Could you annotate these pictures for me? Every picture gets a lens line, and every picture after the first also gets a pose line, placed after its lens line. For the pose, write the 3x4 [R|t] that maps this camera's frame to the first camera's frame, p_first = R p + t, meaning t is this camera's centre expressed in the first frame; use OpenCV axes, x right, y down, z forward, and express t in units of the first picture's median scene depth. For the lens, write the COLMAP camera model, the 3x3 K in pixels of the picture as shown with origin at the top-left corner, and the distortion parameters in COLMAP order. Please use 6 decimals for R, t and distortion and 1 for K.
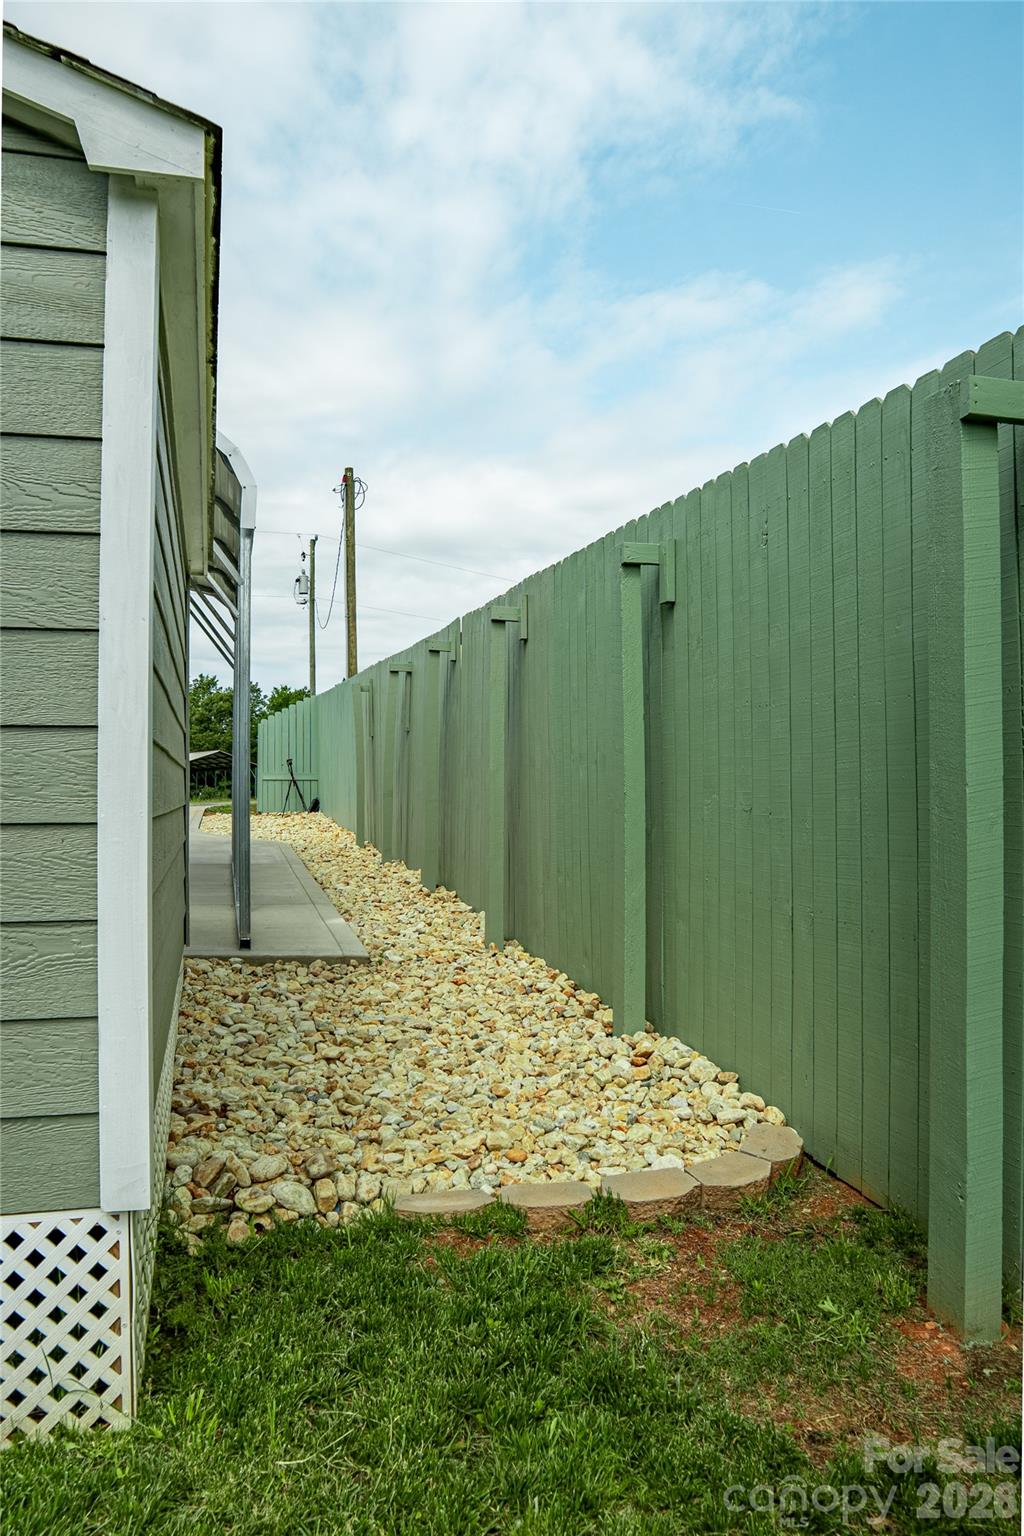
lens RADIAL K [[1099.6, 0, 486.0], [0, 1099.6, 767.2], [0, 0, 1]] dist [-0.118363, 0.093227]
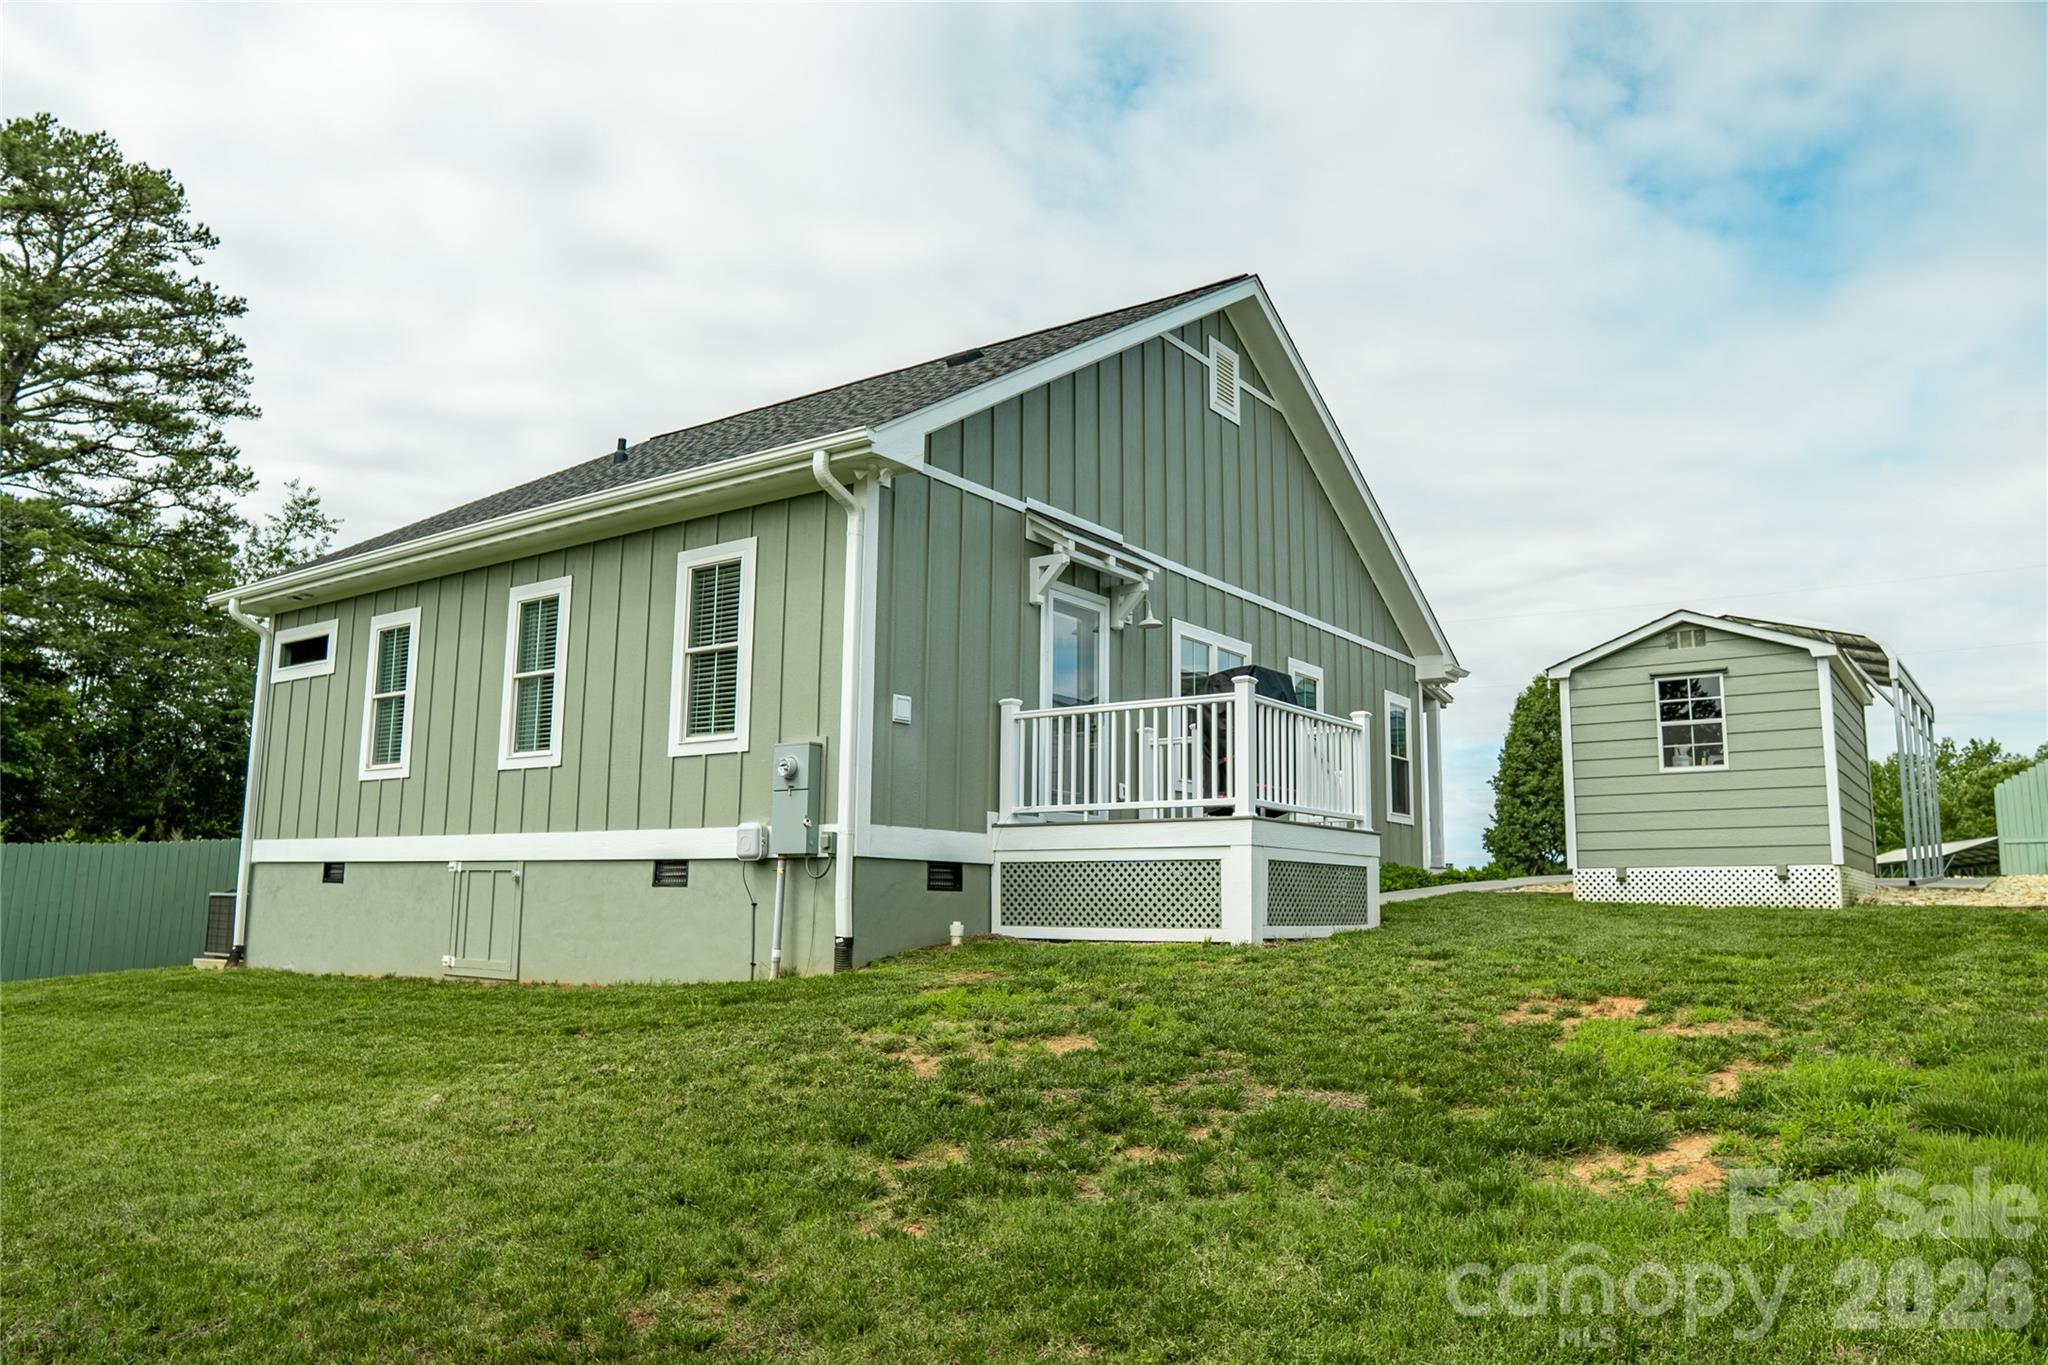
lens RADIAL K [[1466.1, 0, 1024.0], [0, 1466.1, 682.5], [0, 0, 1]] dist [-0.118363, 0.093227]
pose [[0.654977, -0.110227, -0.747566, 0.972073], [0.005256, 0.989944, -0.141360, 0.219299], [0.755631, 0.088658, 0.648970, -2.721156]]
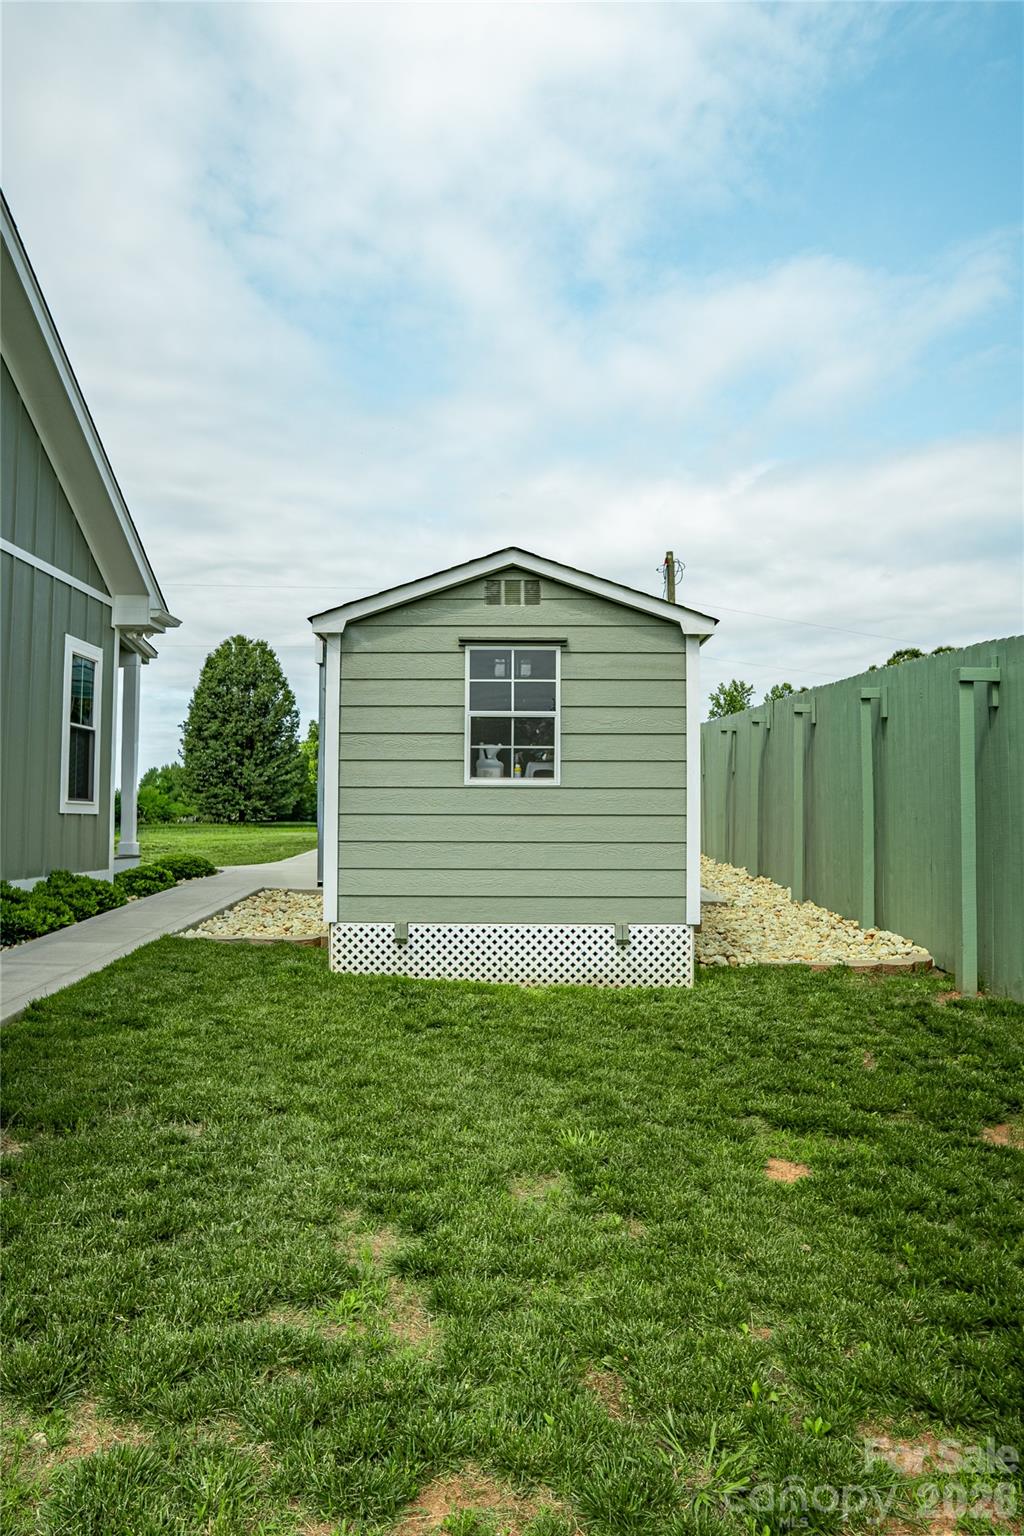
lens RADIAL K [[1099.6, 0, 486.0], [0, 1099.6, 767.2], [0, 0, 1]] dist [-0.118363, 0.093227]
pose [[0.964688, -0.005404, -0.263341, -0.018908], [-0.001637, 0.999647, -0.026509, -0.003988], [0.263391, 0.026004, 0.964339, -1.191538]]
